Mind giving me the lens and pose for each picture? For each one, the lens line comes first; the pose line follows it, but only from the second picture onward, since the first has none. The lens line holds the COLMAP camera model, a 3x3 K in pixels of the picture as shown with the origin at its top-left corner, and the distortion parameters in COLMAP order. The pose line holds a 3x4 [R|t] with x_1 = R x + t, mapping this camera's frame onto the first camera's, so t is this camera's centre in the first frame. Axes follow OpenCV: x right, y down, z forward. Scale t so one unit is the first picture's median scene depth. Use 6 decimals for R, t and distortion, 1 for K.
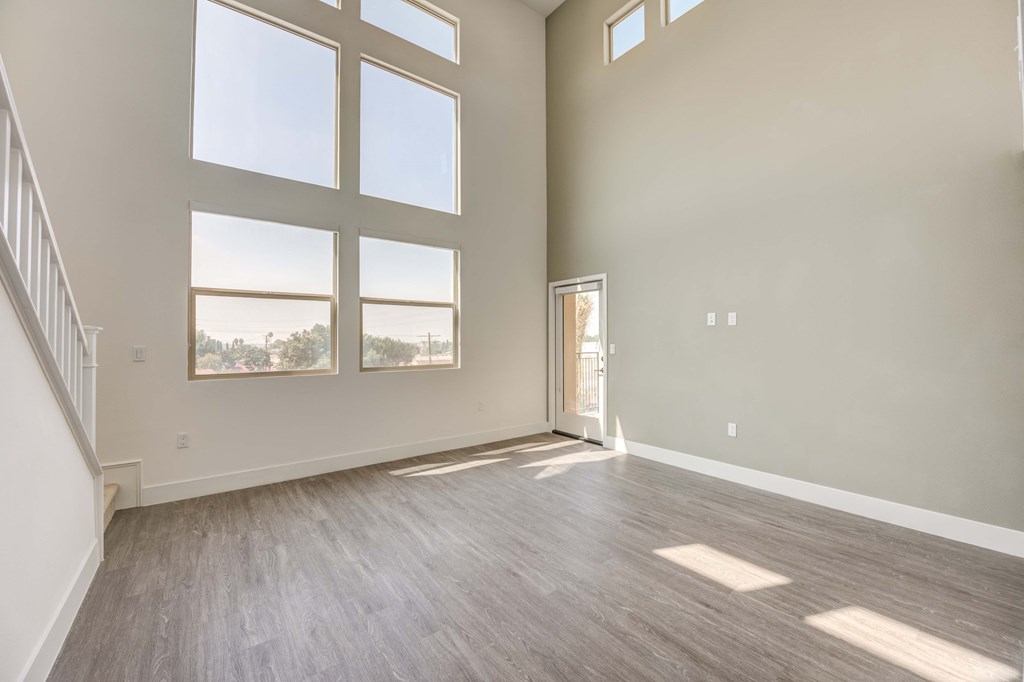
lens RADIAL K [[412.2, 0, 513.3], [0, 412.2, 339.7], [0, 0, 1]] dist [-0.002966, -0.000106]
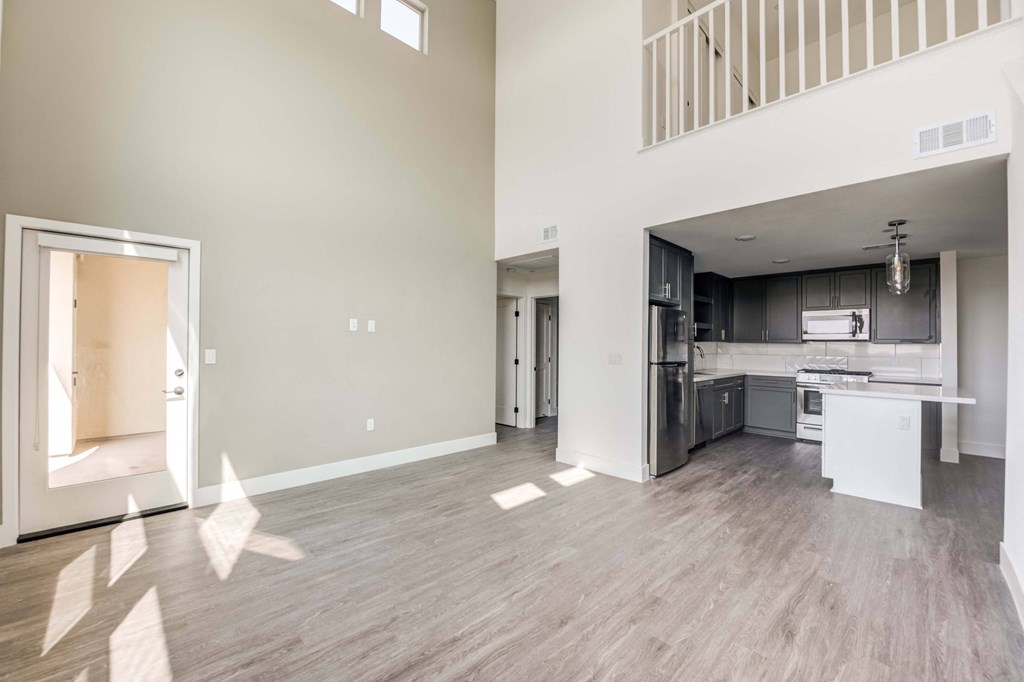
lens RADIAL K [[412.2, 0, 511.9], [0, 412.2, 344.5], [0, 0, 1]] dist [-0.002966, -0.000106]
pose [[-0.130046, 0.003365, 0.991502, -0.734365], [-0.011218, 0.999925, -0.004864, 0.000758], [-0.991445, -0.011755, -0.129999, 0.886556]]
